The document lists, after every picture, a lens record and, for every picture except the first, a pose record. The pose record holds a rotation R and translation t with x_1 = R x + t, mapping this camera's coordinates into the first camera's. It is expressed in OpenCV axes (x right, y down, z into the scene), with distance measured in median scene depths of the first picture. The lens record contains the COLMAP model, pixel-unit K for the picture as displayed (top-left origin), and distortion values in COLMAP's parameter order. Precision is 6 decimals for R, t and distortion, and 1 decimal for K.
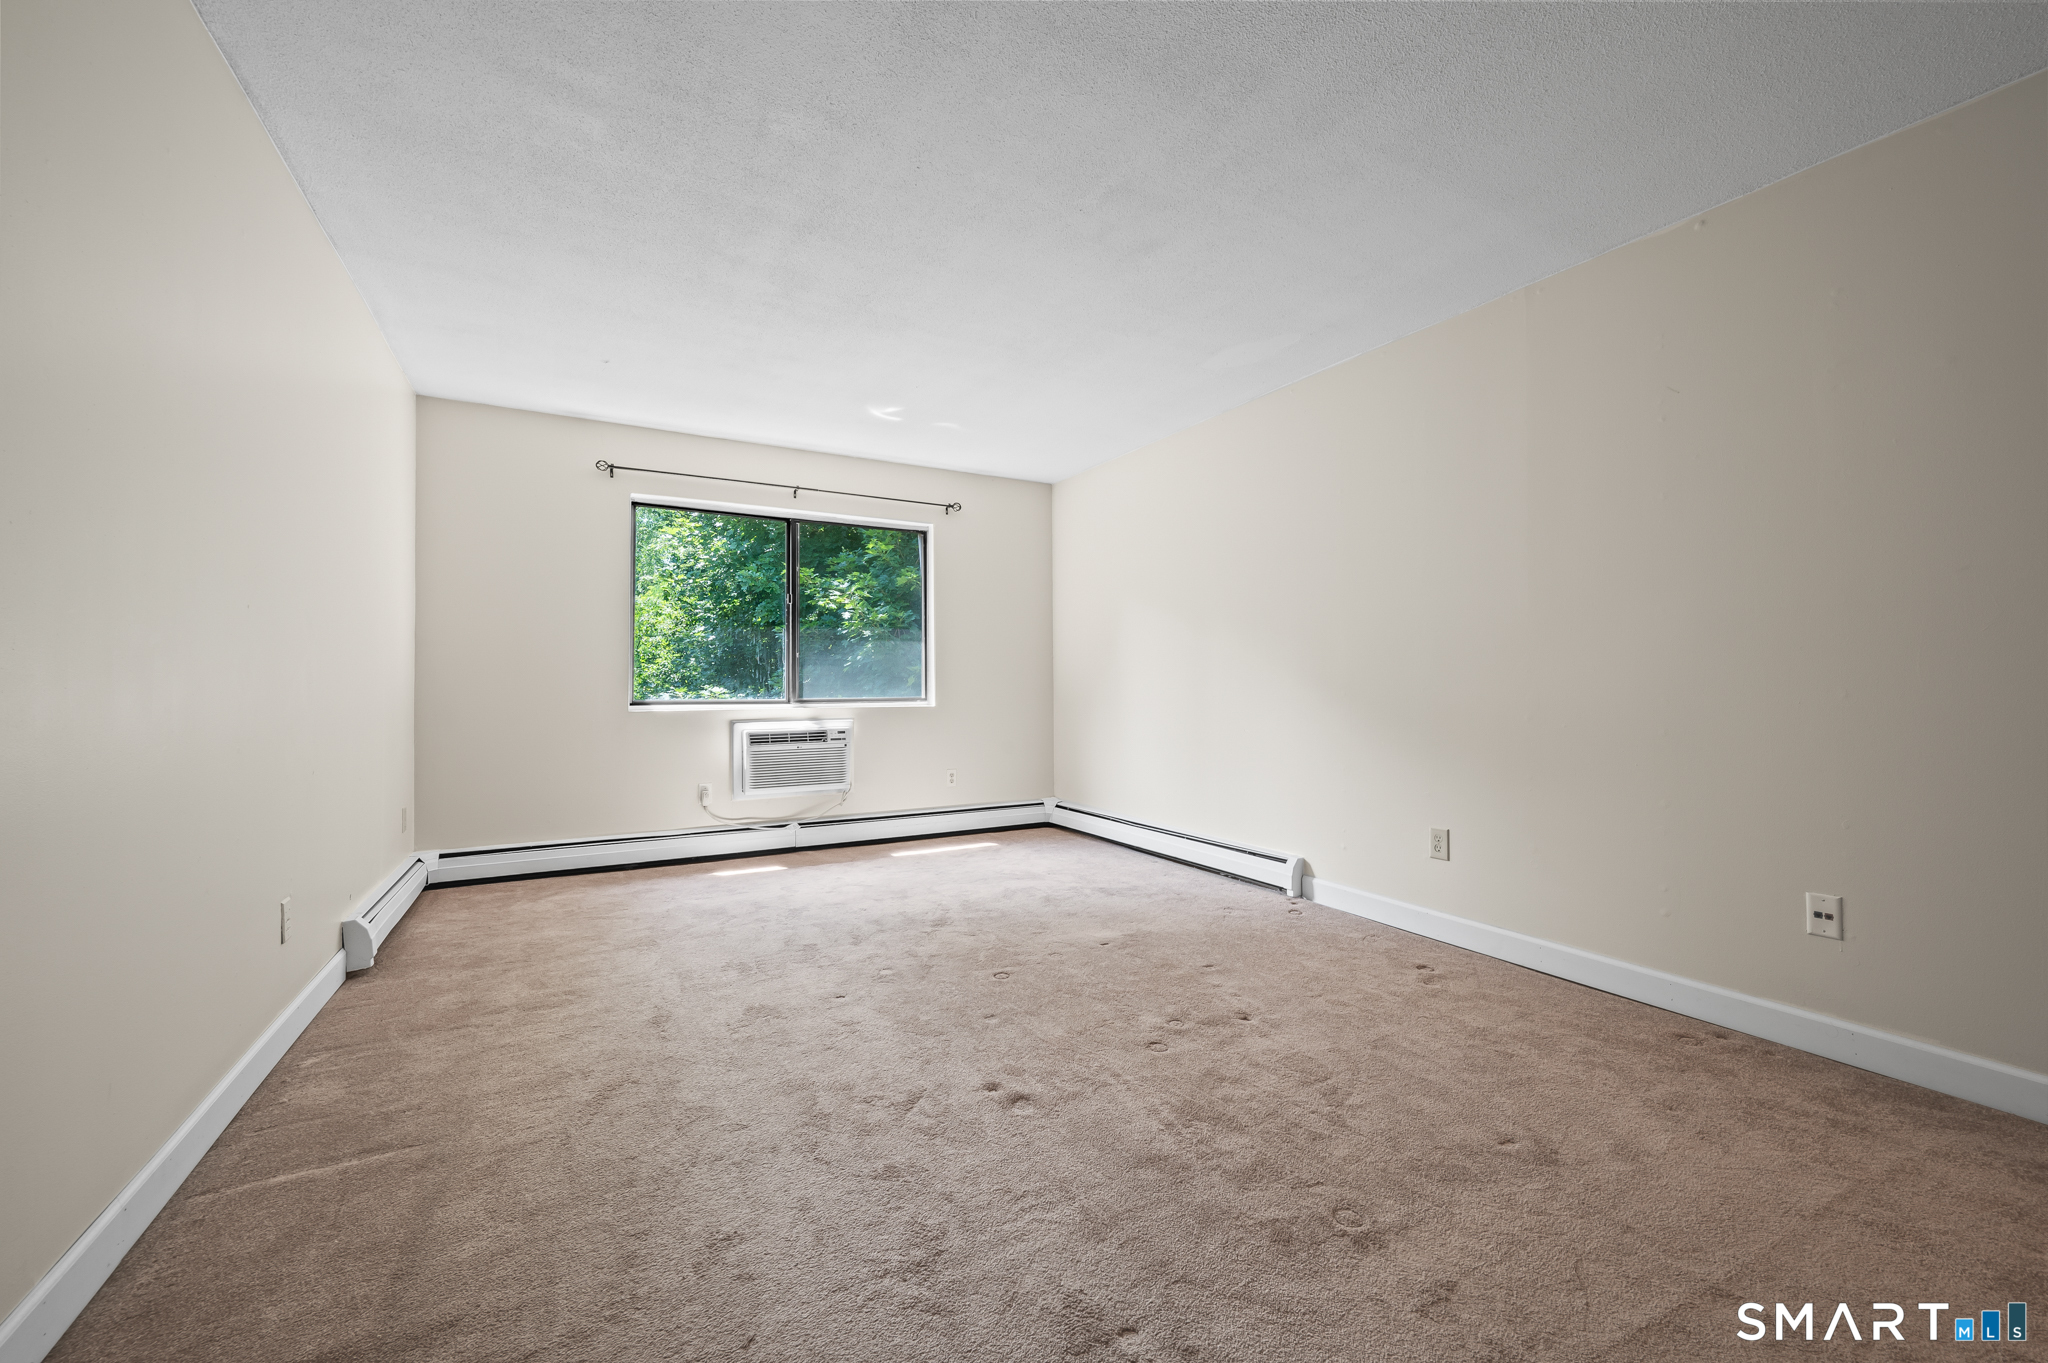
lens RADIAL K [[810.1, 0, 1027.8], [0, 810.1, 679.9], [0, 0, 1]] dist [-0.001680, -0.000334]
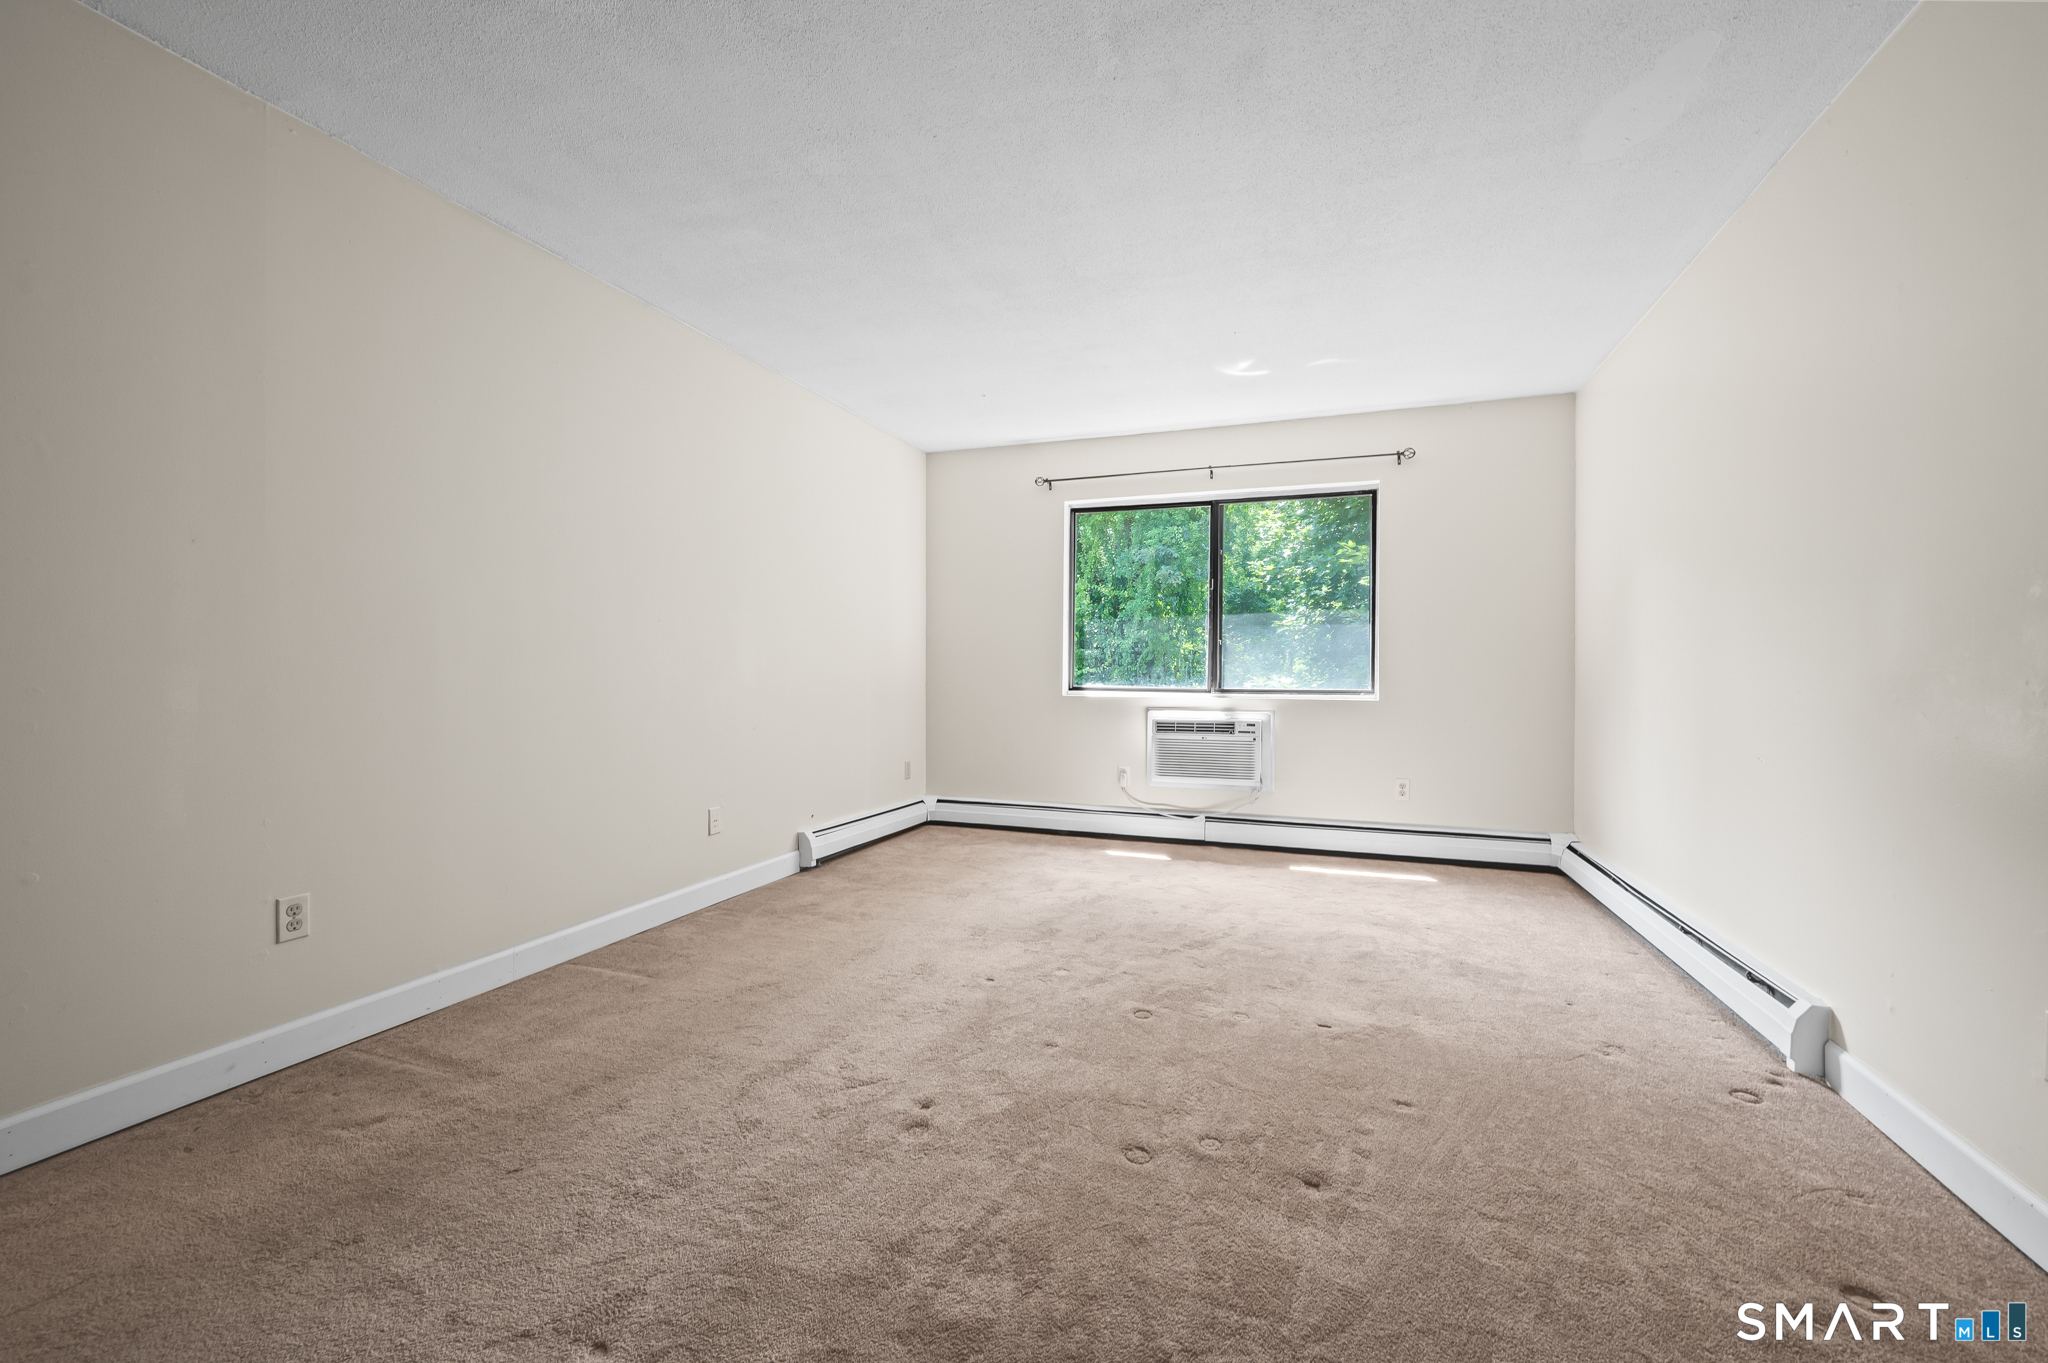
lens RADIAL K [[821.7, 0, 1033.2], [0, 821.7, 673.3], [0, 0, 1]] dist [0.000534, -0.000020]
pose [[0.653831, 0.007361, -0.756605, 0.401023], [-0.003836, 0.999972, 0.006414, 0.000908], [0.756631, -0.001291, 0.653841, 0.256083]]
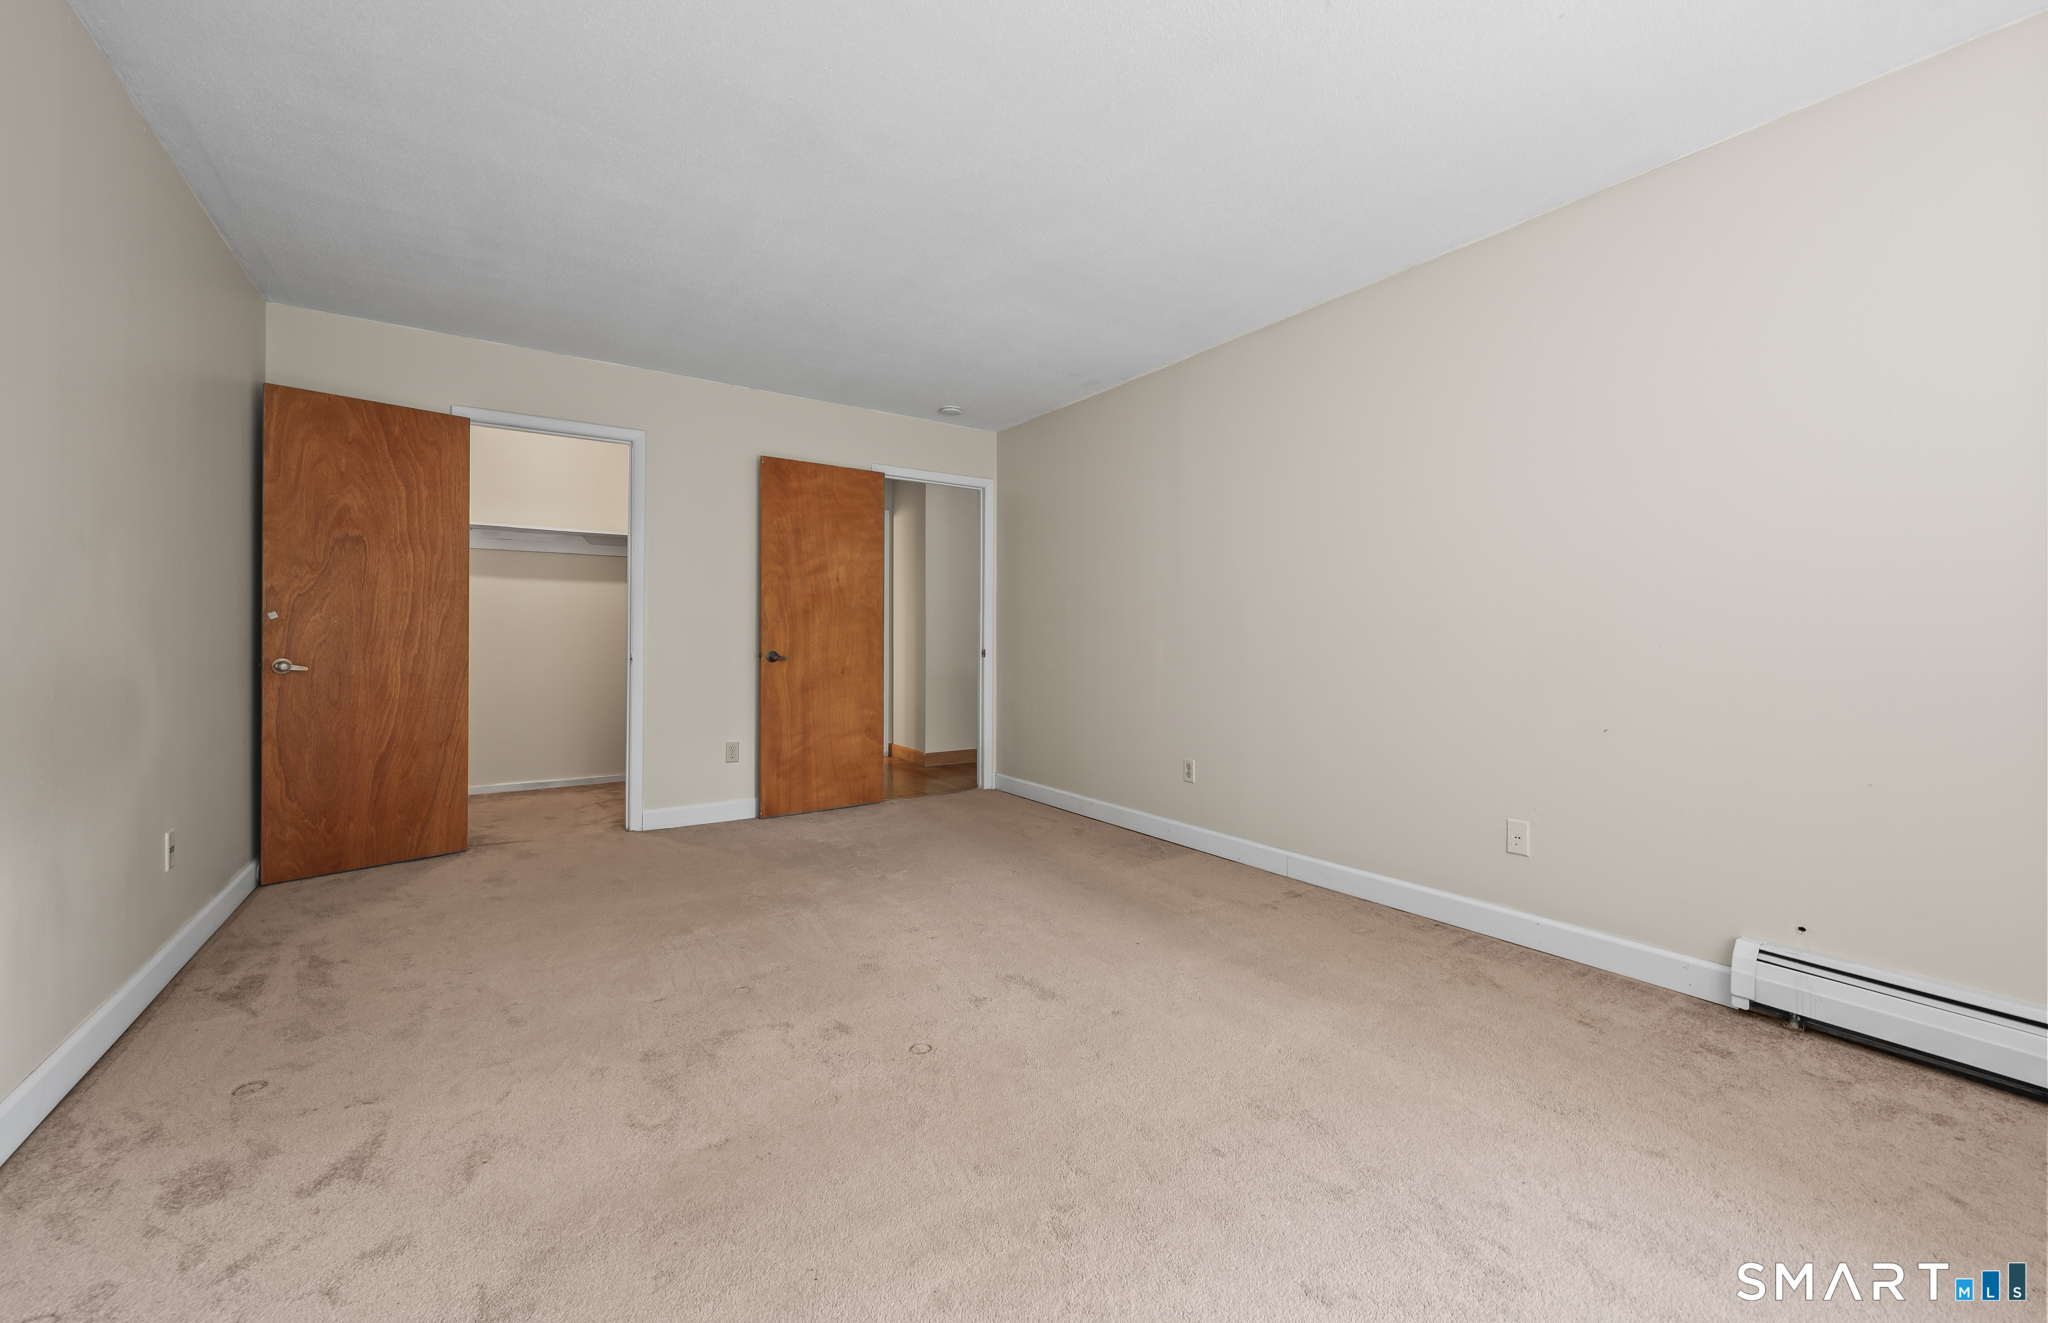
lens RADIAL K [[813.5, 0, 1028.5], [0, 813.5, 638.5], [0, 0, 1]] dist [0.000323, -0.000204]
pose [[-0.996199, -0.001118, -0.087099, -0.047087], [-0.001459, 0.999992, 0.003853, -0.002369], [0.087094, 0.003965, -0.996192, 1.274838]]
